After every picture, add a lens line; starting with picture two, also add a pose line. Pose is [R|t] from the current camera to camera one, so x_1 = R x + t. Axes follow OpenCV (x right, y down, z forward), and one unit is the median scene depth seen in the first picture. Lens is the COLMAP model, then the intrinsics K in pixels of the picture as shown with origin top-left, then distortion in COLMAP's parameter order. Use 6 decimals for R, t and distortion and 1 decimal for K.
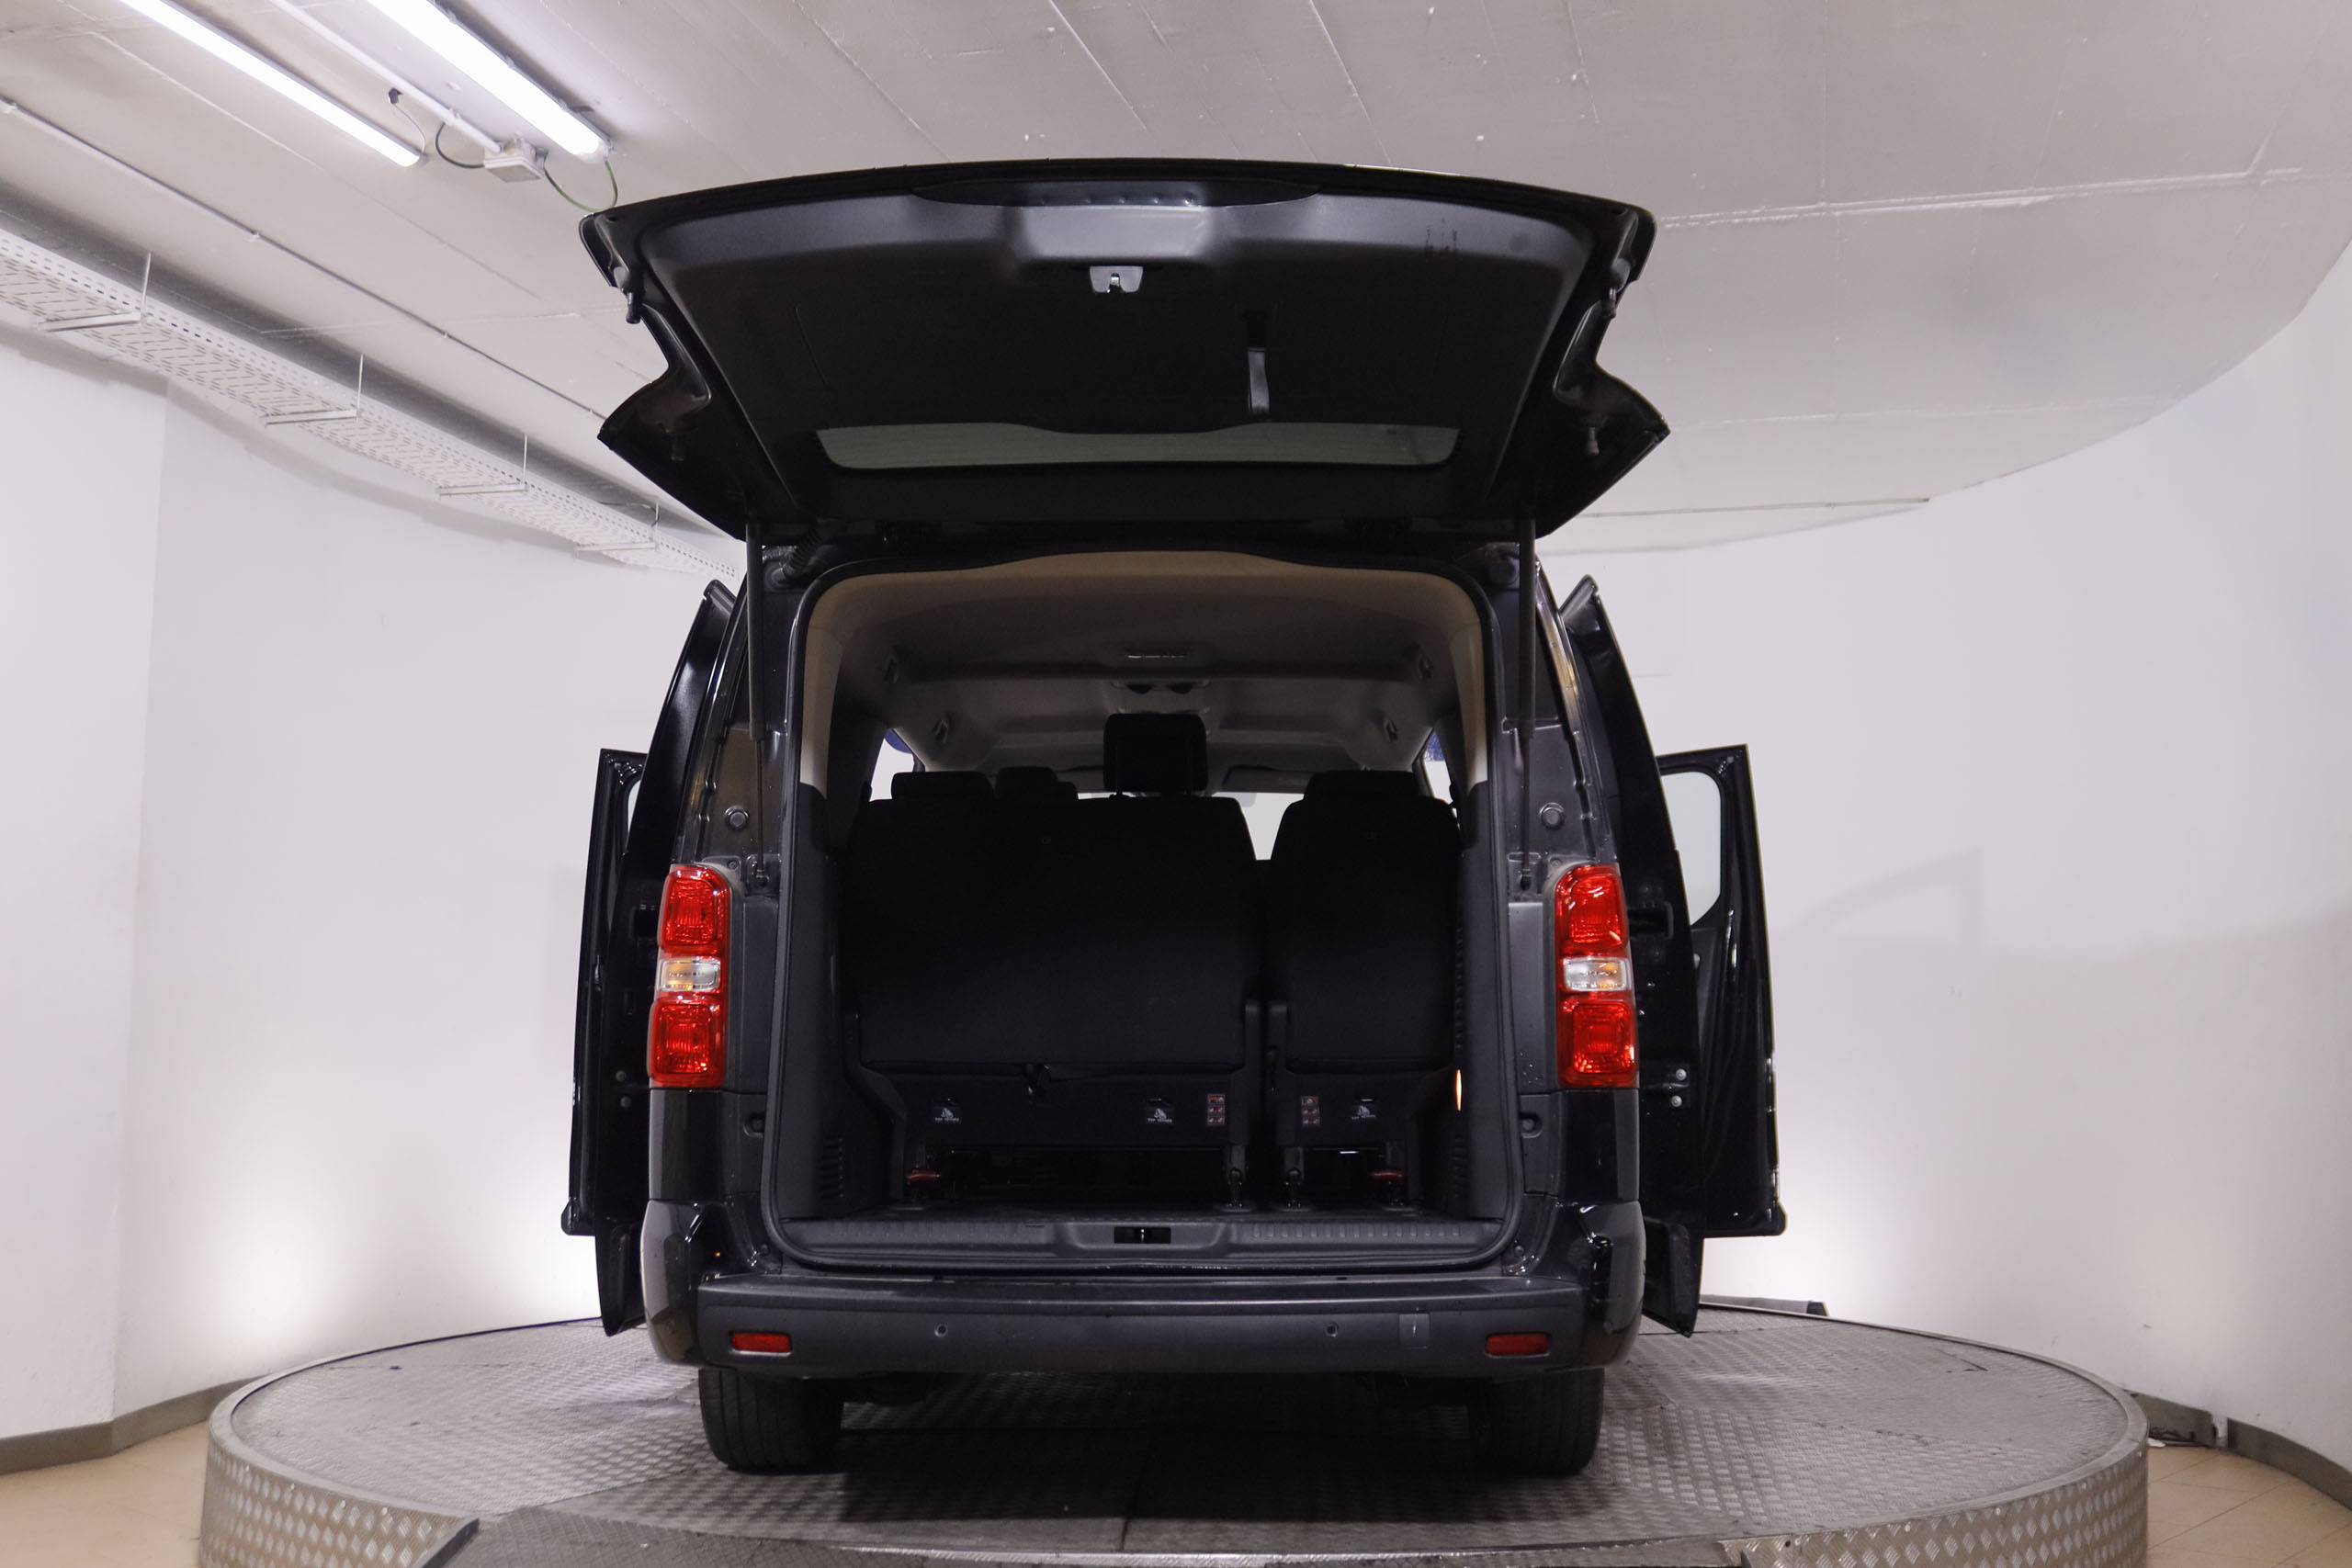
lens RADIAL K [[2408.7, 0, 1175.2], [0, 2408.7, 787.0], [0, 0, 1]] dist [-0.088301, 0.000000]
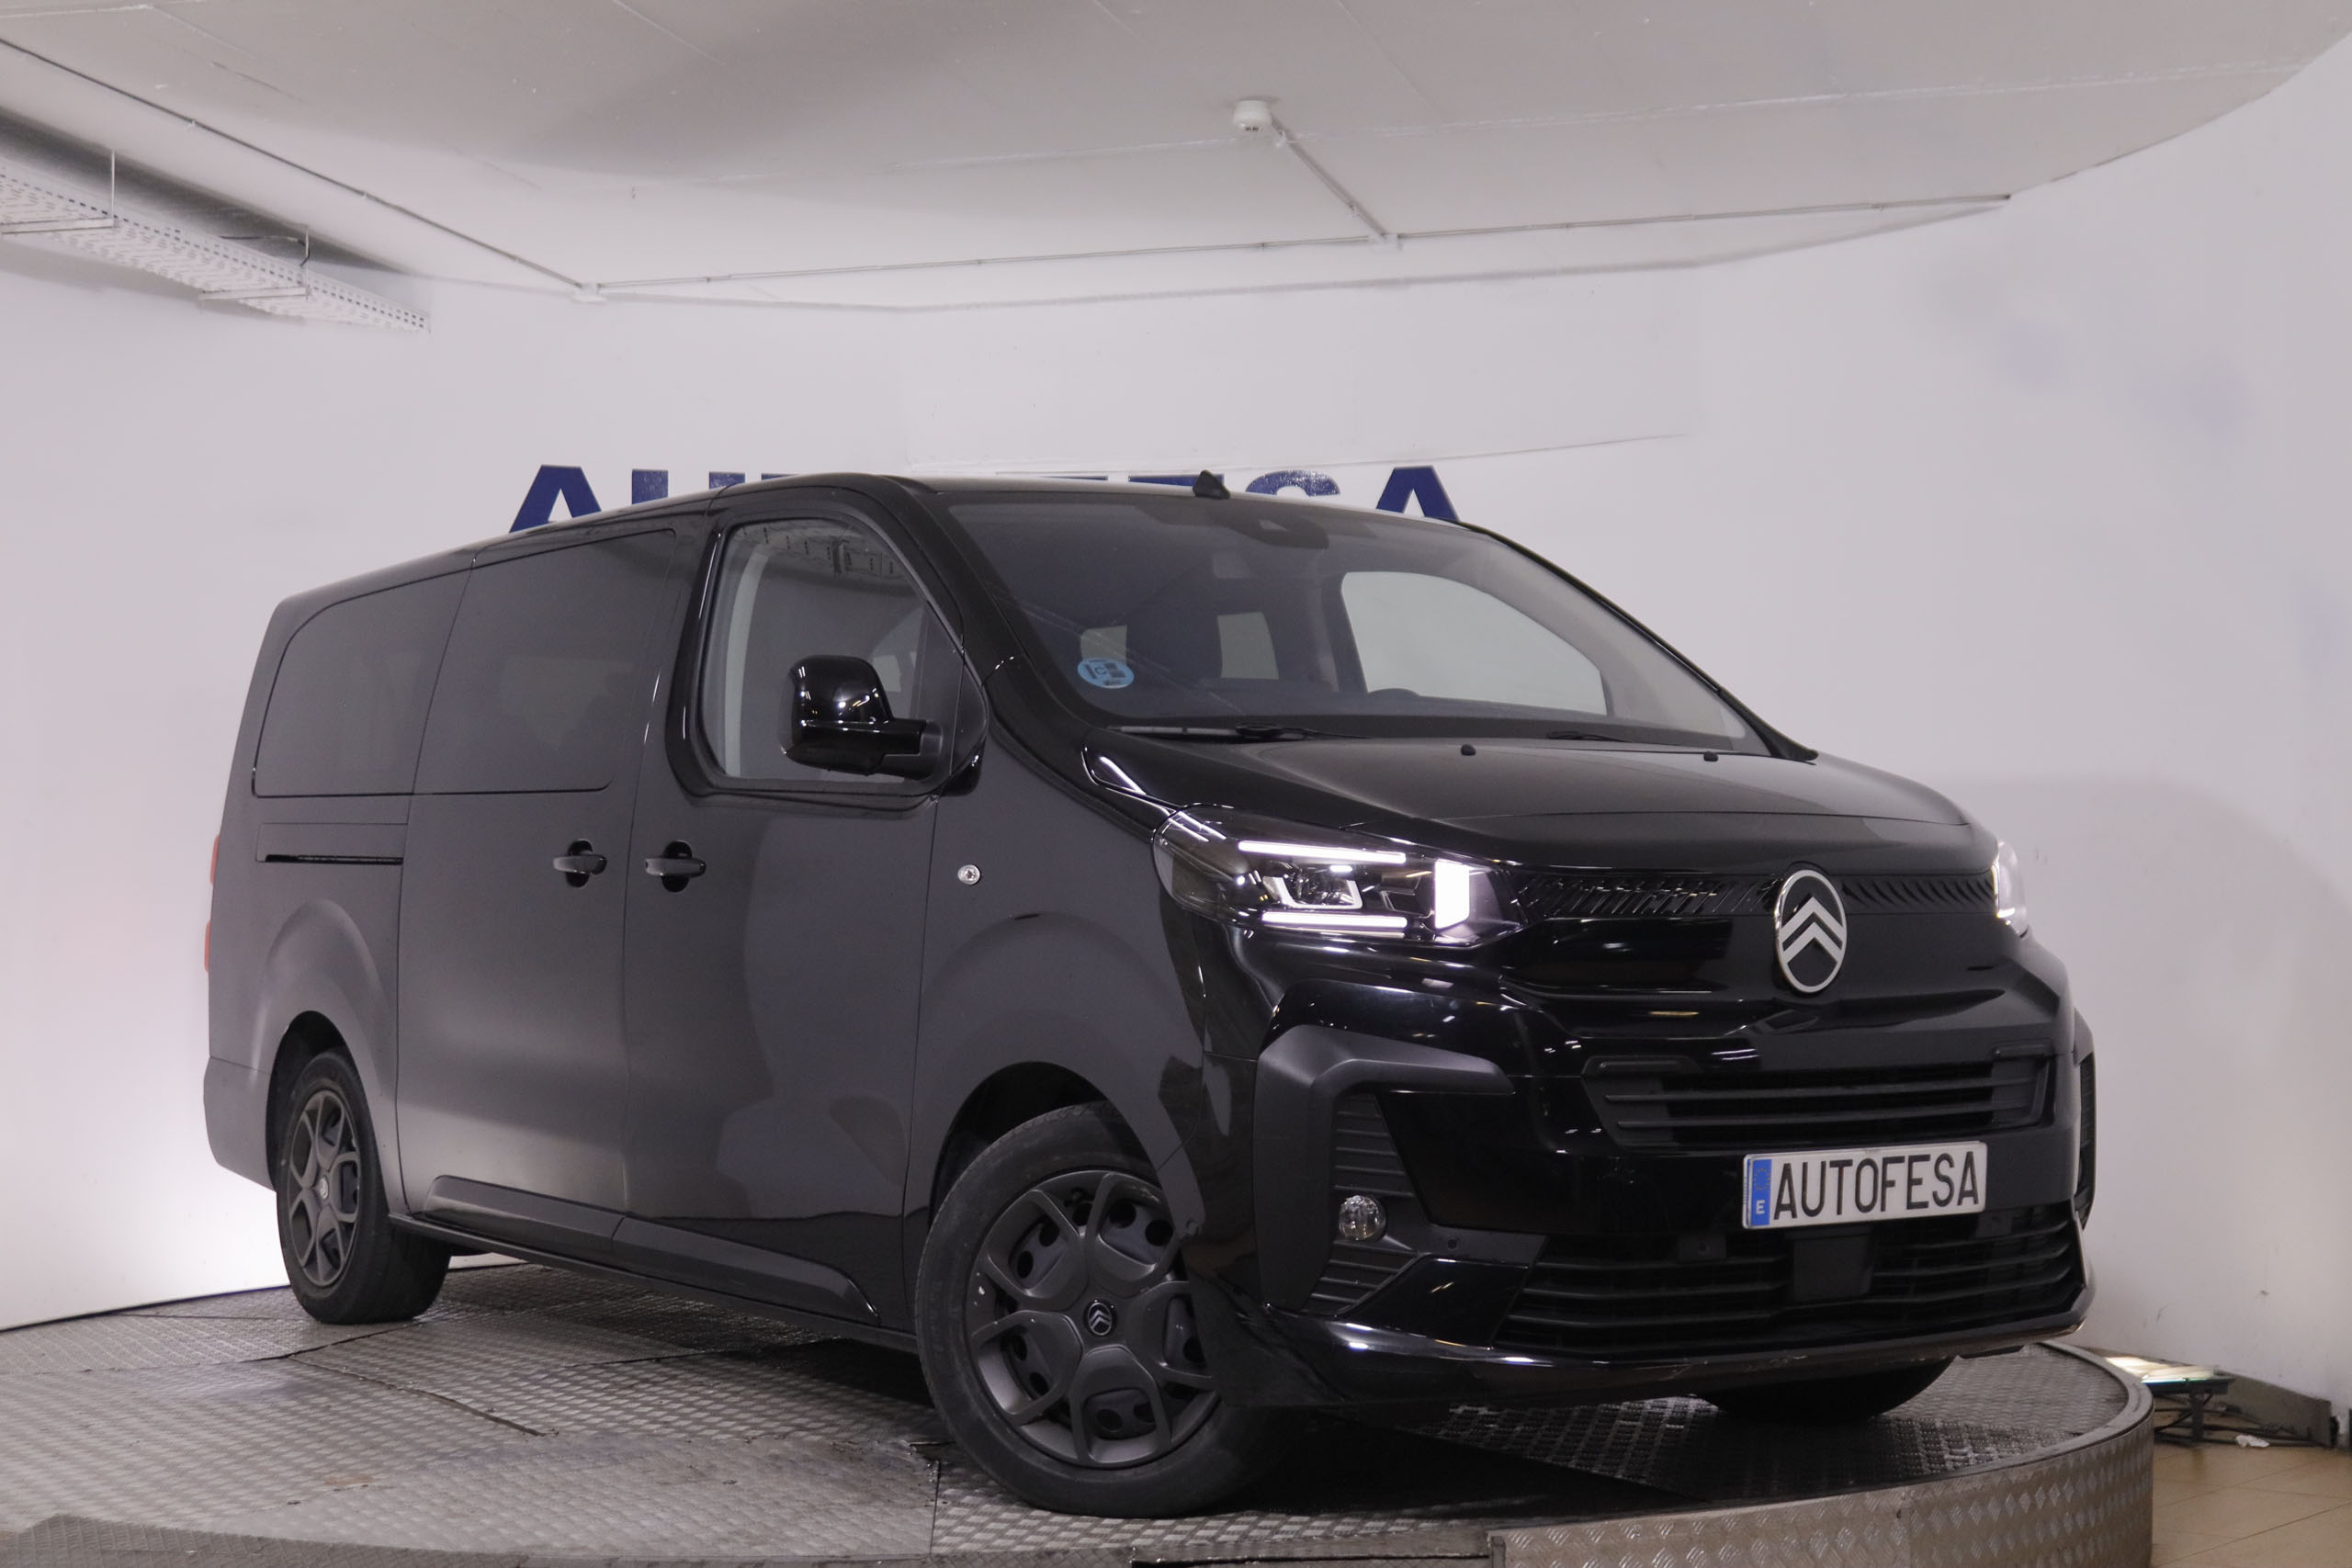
lens RADIAL K [[3437.3, 0, 1191.4], [0, 3437.3, 782.2], [0, 0, 1]] dist [-0.016381, 0.000000]
pose [[0.999828, -0.018209, -0.003508, 0.082629], [0.018393, 0.997889, 0.062291, -0.012868], [0.002366, -0.062345, 0.998052, -0.109153]]
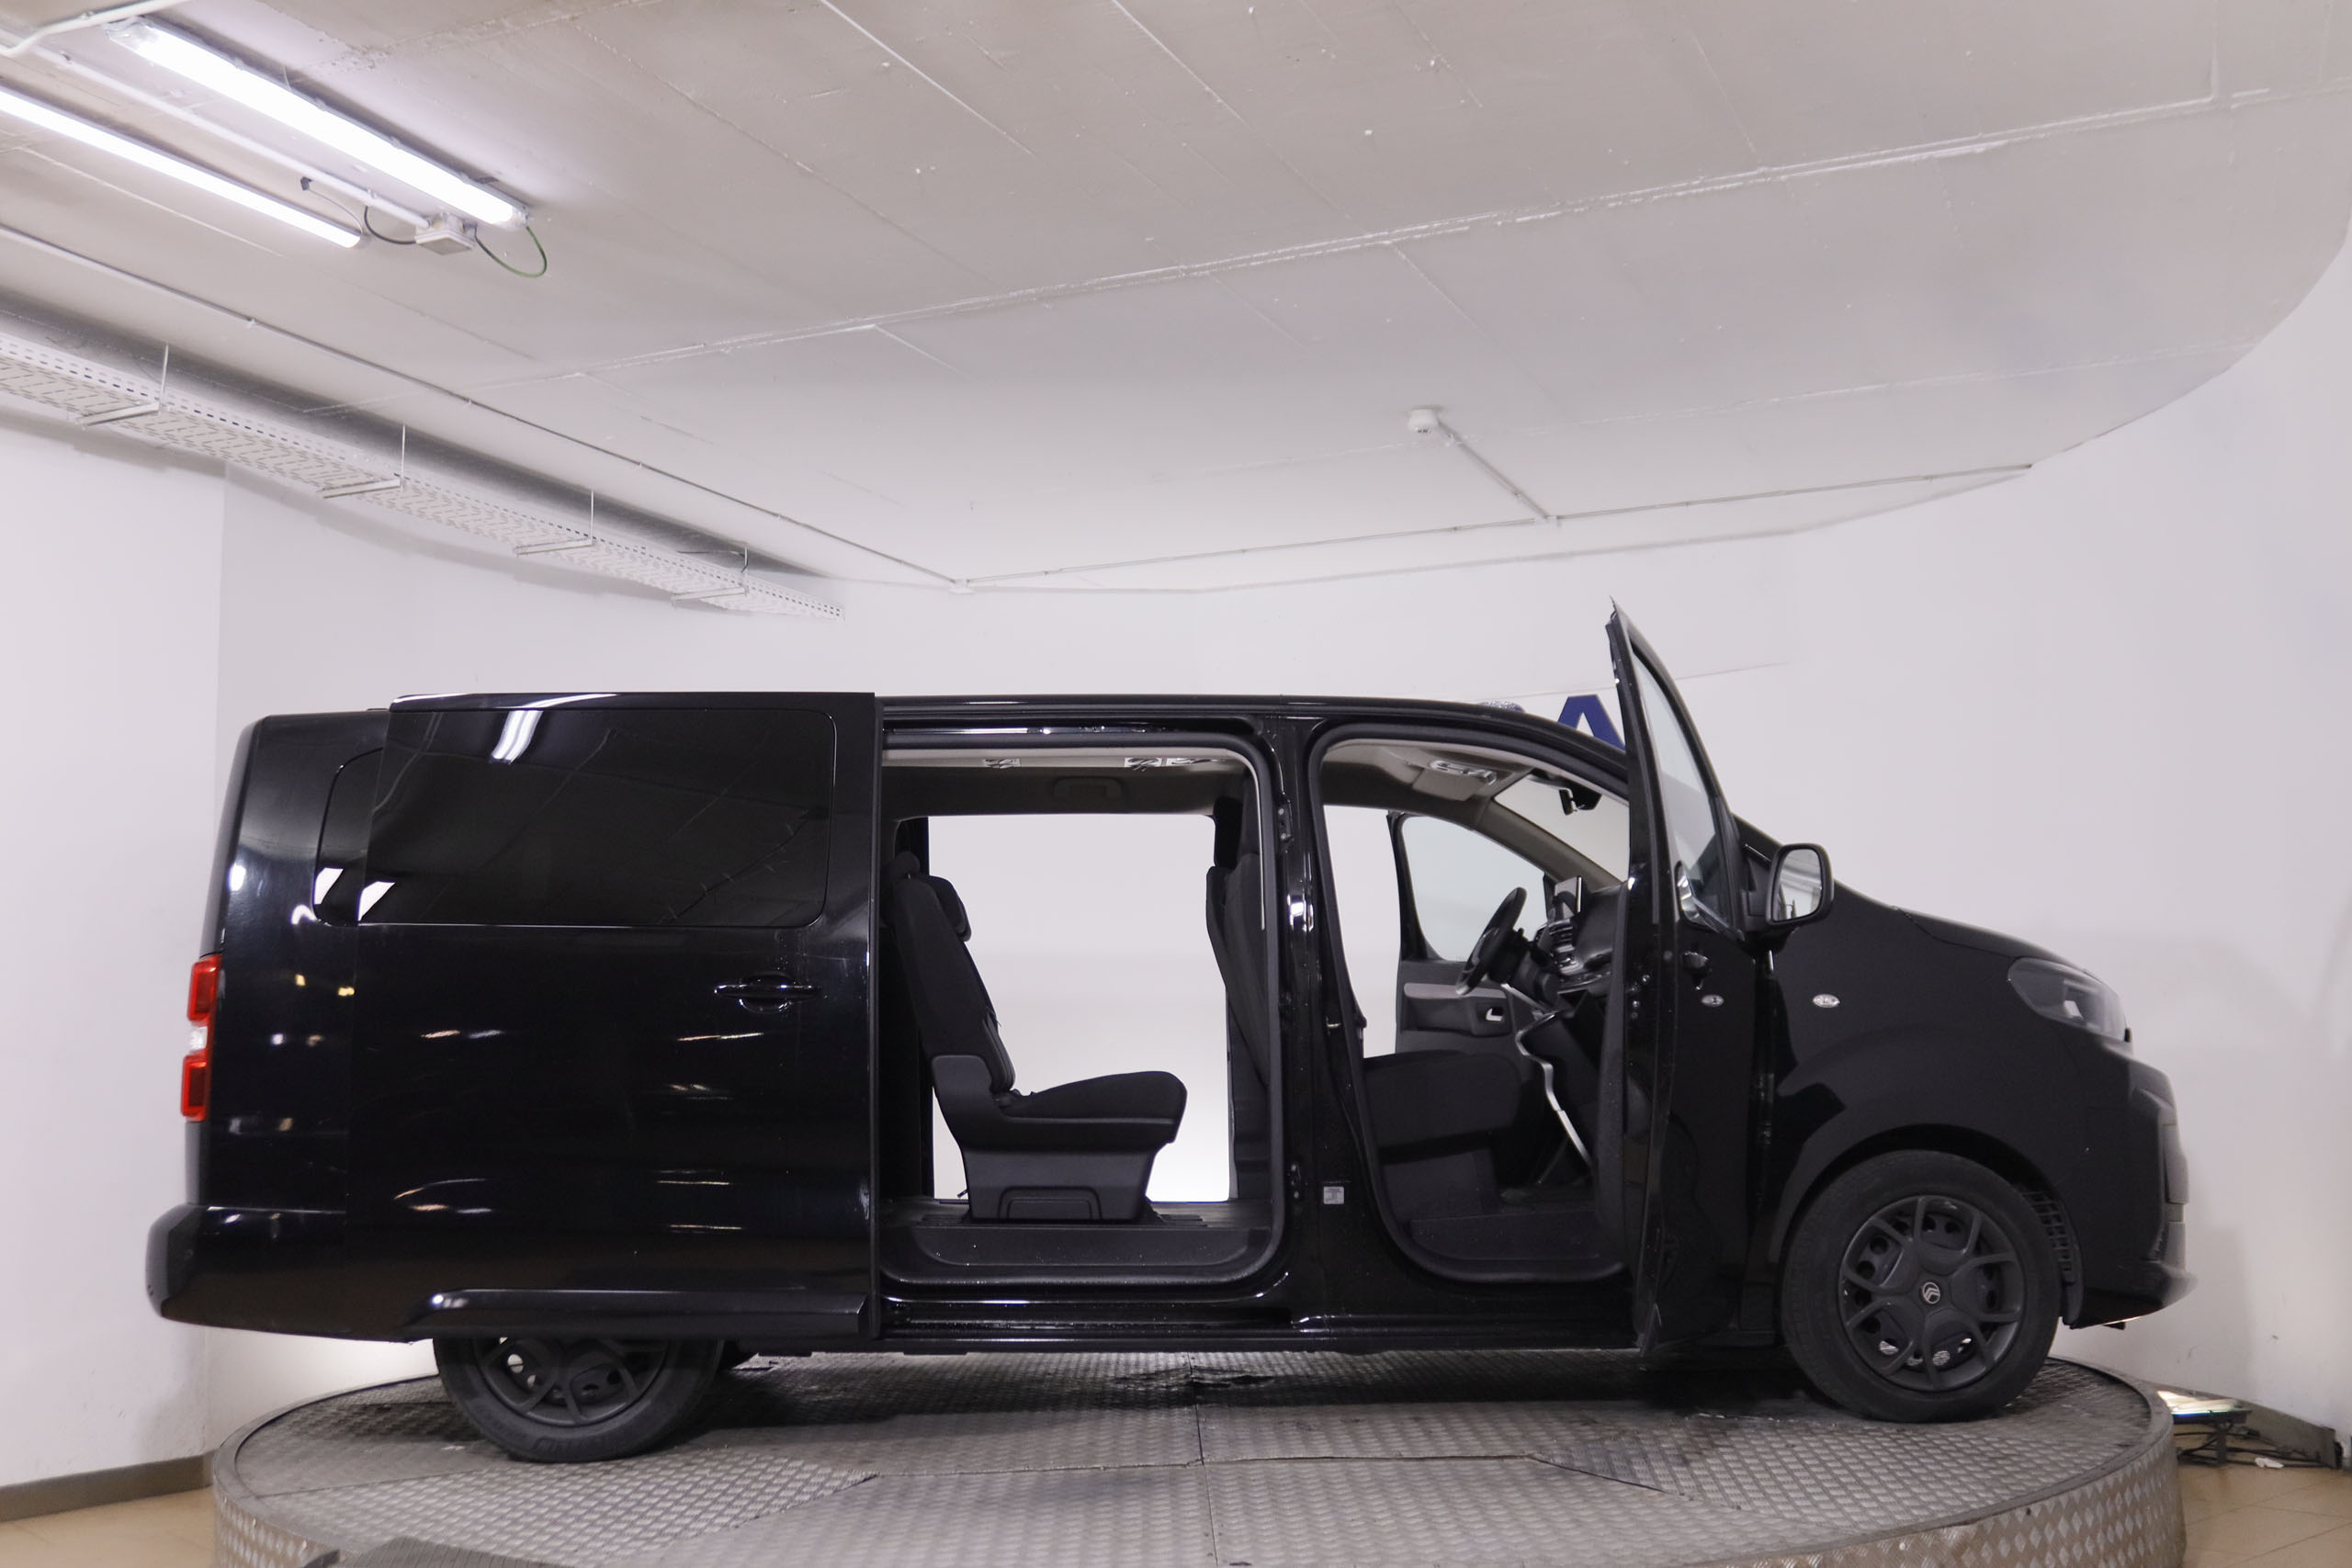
lens RADIAL K [[2408.7, 0, 1150.9], [0, 2408.7, 734.0], [0, 0, 1]] dist [-0.088301, 0.000000]
pose [[0.987873, -0.048966, -0.147343, 0.138756], [0.044535, 0.998455, -0.033226, 0.002855], [0.148742, 0.026261, 0.988527, 0.017726]]
